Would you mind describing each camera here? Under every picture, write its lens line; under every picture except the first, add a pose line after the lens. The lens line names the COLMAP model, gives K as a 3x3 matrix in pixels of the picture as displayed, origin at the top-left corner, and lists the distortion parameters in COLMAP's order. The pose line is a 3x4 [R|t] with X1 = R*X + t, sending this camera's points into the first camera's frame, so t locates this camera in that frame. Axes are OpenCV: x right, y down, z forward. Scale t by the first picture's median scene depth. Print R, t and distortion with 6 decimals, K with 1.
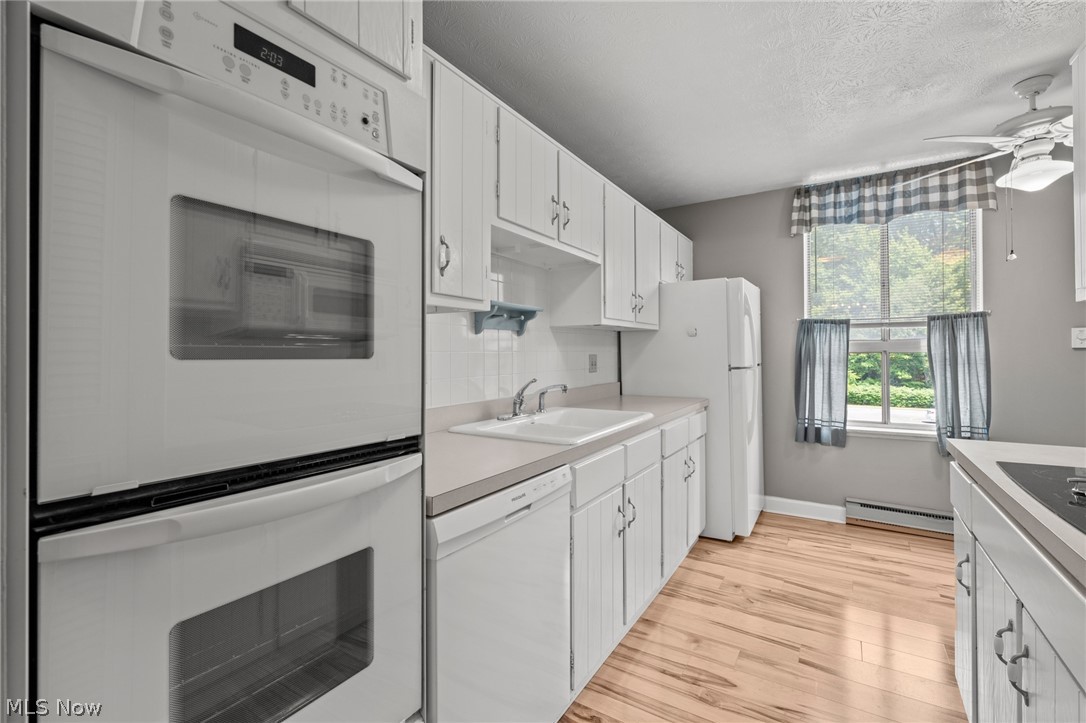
lens RADIAL K [[484.9, 0, 543.2], [0, 484.9, 351.6], [0, 0, 1]] dist [0.002206, -0.000203]
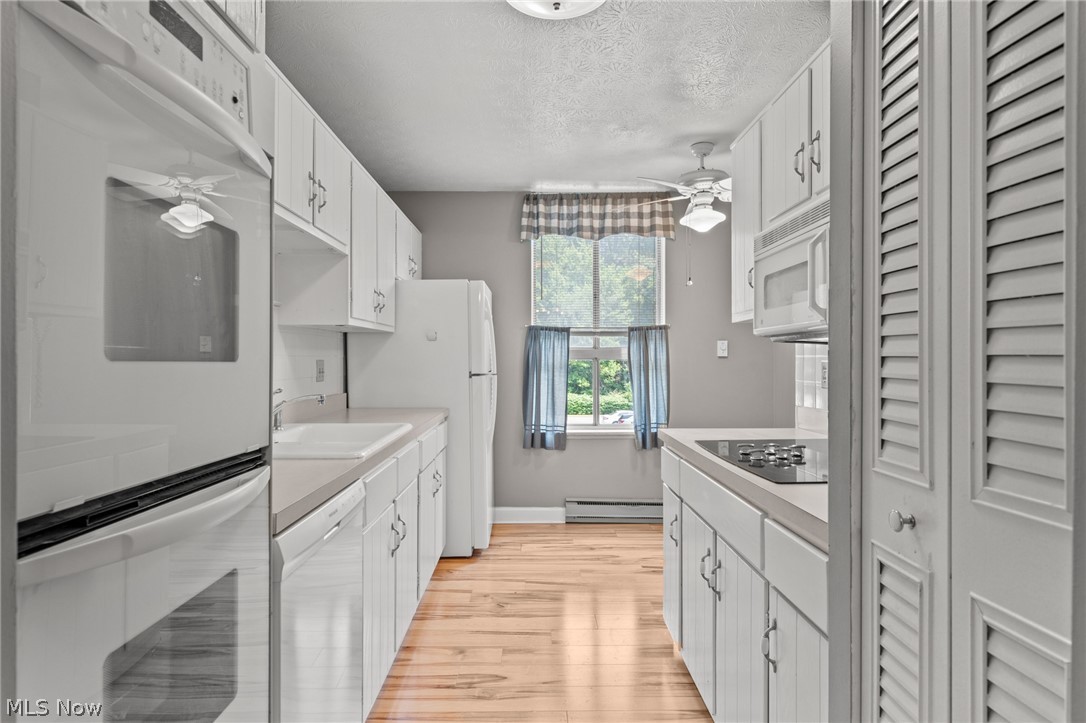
lens RADIAL K [[607.4, 0, 541.0], [0, 607.4, 361.9], [0, 0, 1]] dist [-0.000570, -0.000205]
pose [[0.841511, 0.003139, 0.540230, -0.150230], [-0.007039, 0.999962, 0.005155, 0.001460], [-0.540194, -0.008141, 0.841501, -0.081094]]
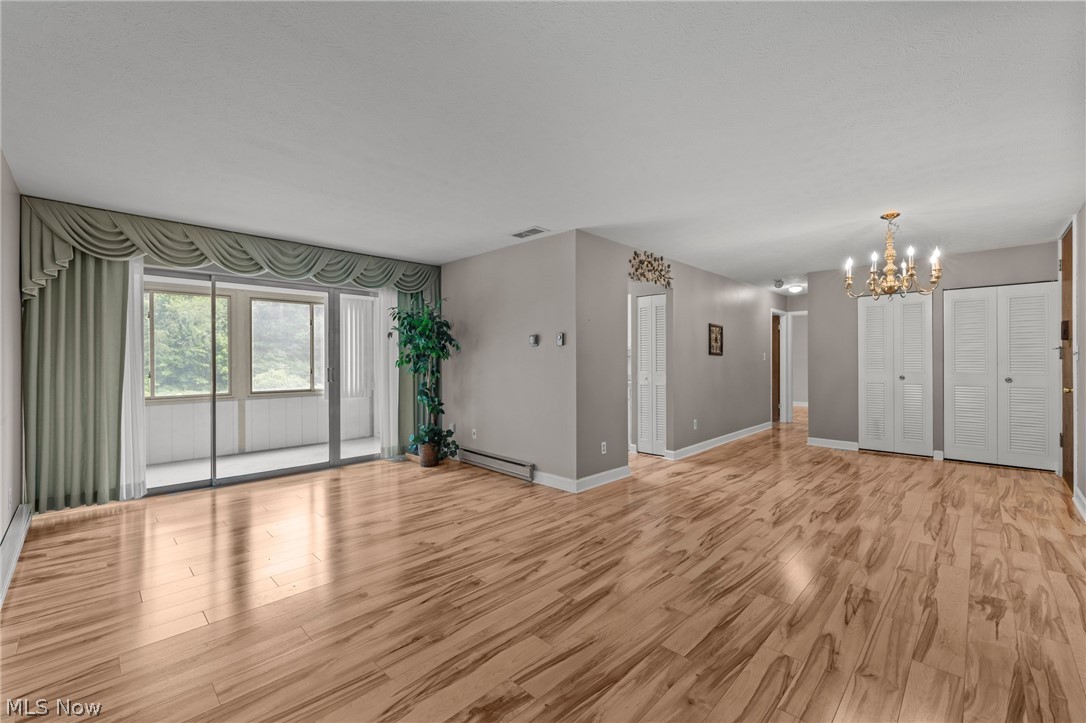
lens RADIAL K [[447.6, 0, 540.4], [0, 447.6, 359.9], [0, 0, 1]] dist [-0.001720, -0.000202]
pose [[0.225138, 0.003455, 0.974321, -1.862893], [-0.004484, 0.999987, -0.002509, 0.005156], [-0.974317, -0.003804, 0.225150, 0.089468]]
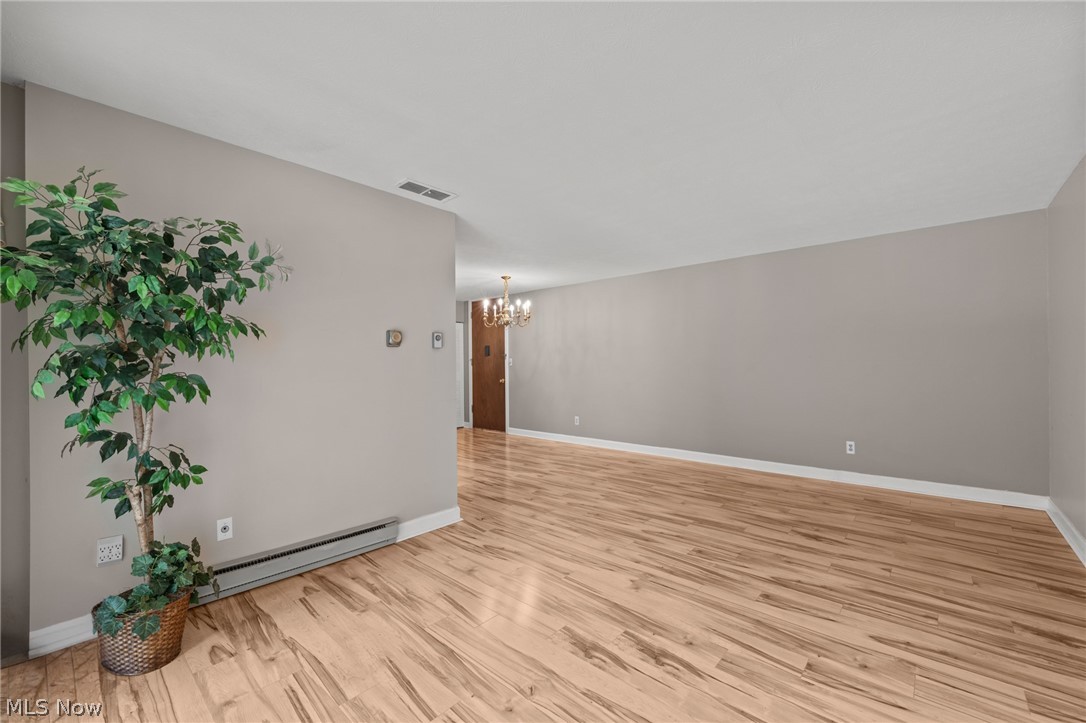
lens RADIAL K [[447.6, 0, 540.4], [0, 447.6, 359.9], [0, 0, 1]] dist [-0.001720, -0.000202]
pose [[-0.983865, 0.015521, 0.178241, -0.897230], [0.012726, 0.999778, -0.016815, 0.008519], [-0.178462, -0.014275, -0.983843, 1.458150]]
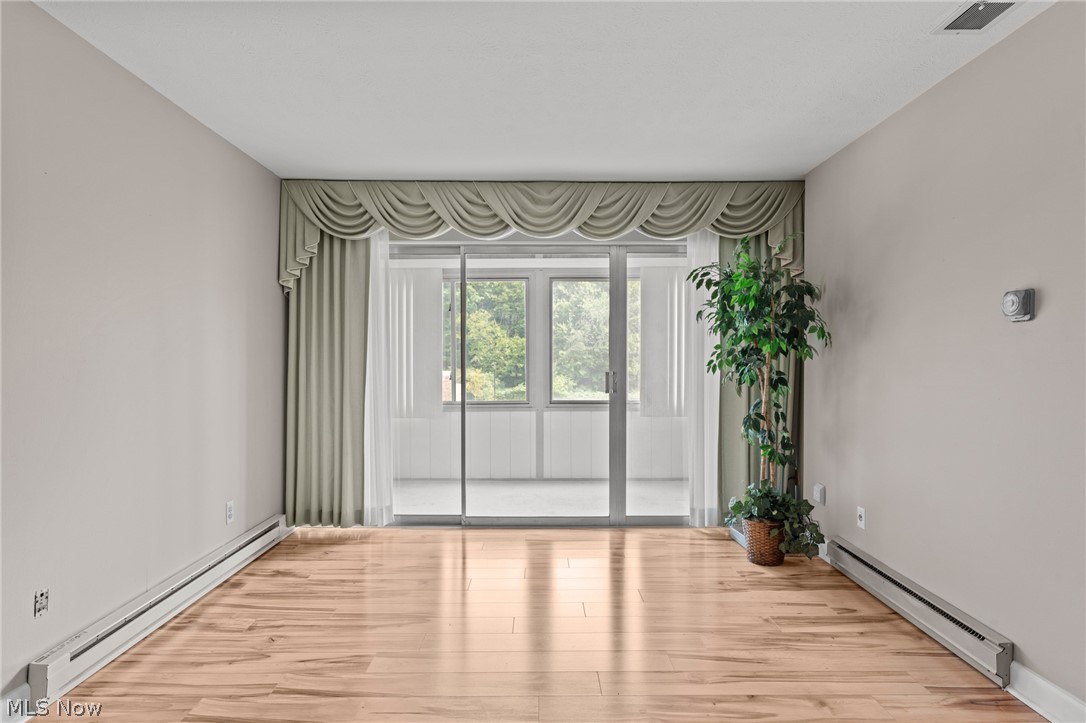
lens RADIAL K [[567.7, 0, 541.7], [0, 567.7, 368.6], [0, 0, 1]] dist [0.000918, -0.000313]
pose [[0.848063, -0.003791, 0.529882, -1.243533], [-0.006426, 0.999827, 0.017437, 0.005333], [-0.529856, -0.018192, 0.847892, 0.170947]]
